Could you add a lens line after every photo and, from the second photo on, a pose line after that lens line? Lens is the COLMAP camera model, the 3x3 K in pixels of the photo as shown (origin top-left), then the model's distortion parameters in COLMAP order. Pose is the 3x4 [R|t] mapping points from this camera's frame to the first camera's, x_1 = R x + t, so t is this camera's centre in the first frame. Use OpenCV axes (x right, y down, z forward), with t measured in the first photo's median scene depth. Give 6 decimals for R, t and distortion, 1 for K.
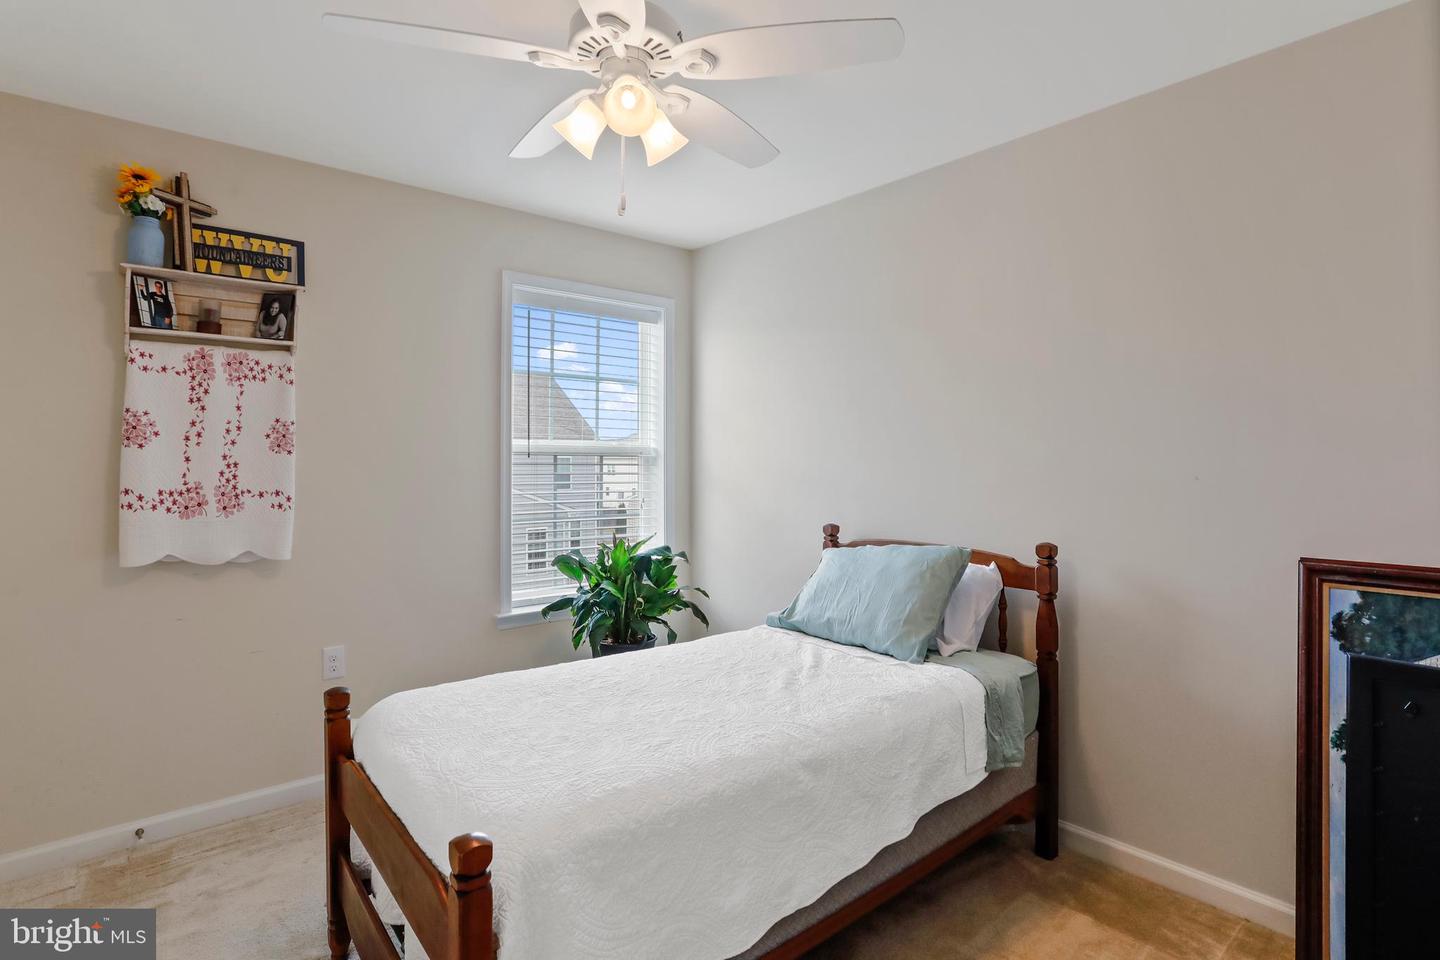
lens RADIAL K [[711.5, 0, 716.6], [0, 711.5, 474.8], [0, 0, 1]] dist [-0.048188, 0.024875]
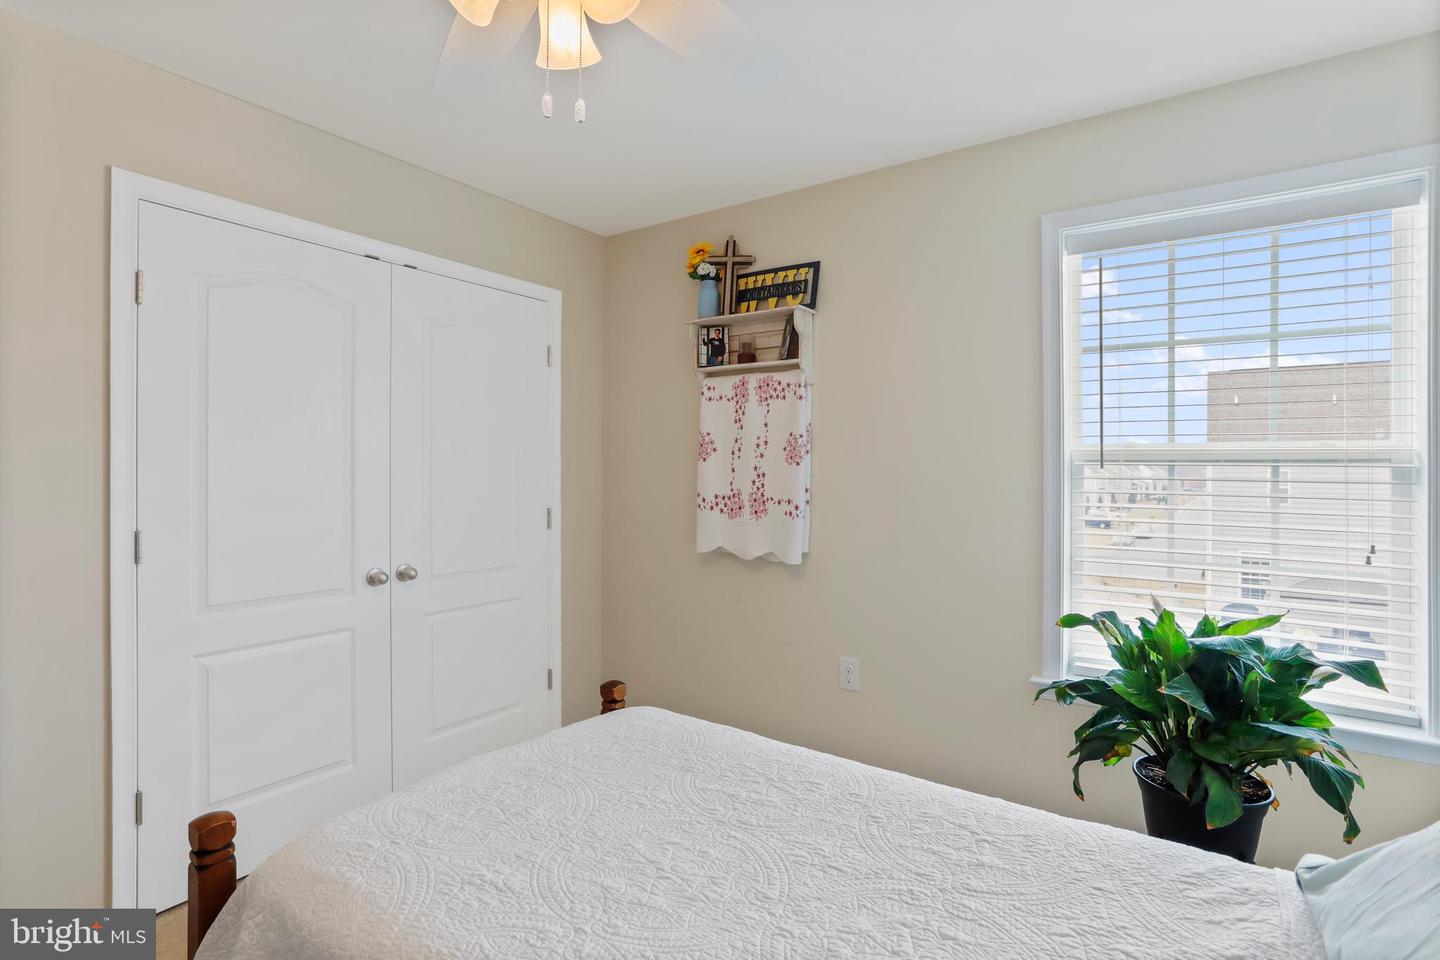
lens RADIAL K [[711.5, 0, 713.4], [0, 711.5, 471.4], [0, 0, 1]] dist [-0.048188, 0.024875]
pose [[0.268150, 0.013471, -0.963283, 0.419635], [-0.017448, 0.999806, 0.009125, -0.030267], [0.963219, 0.014360, 0.268333, 0.626933]]
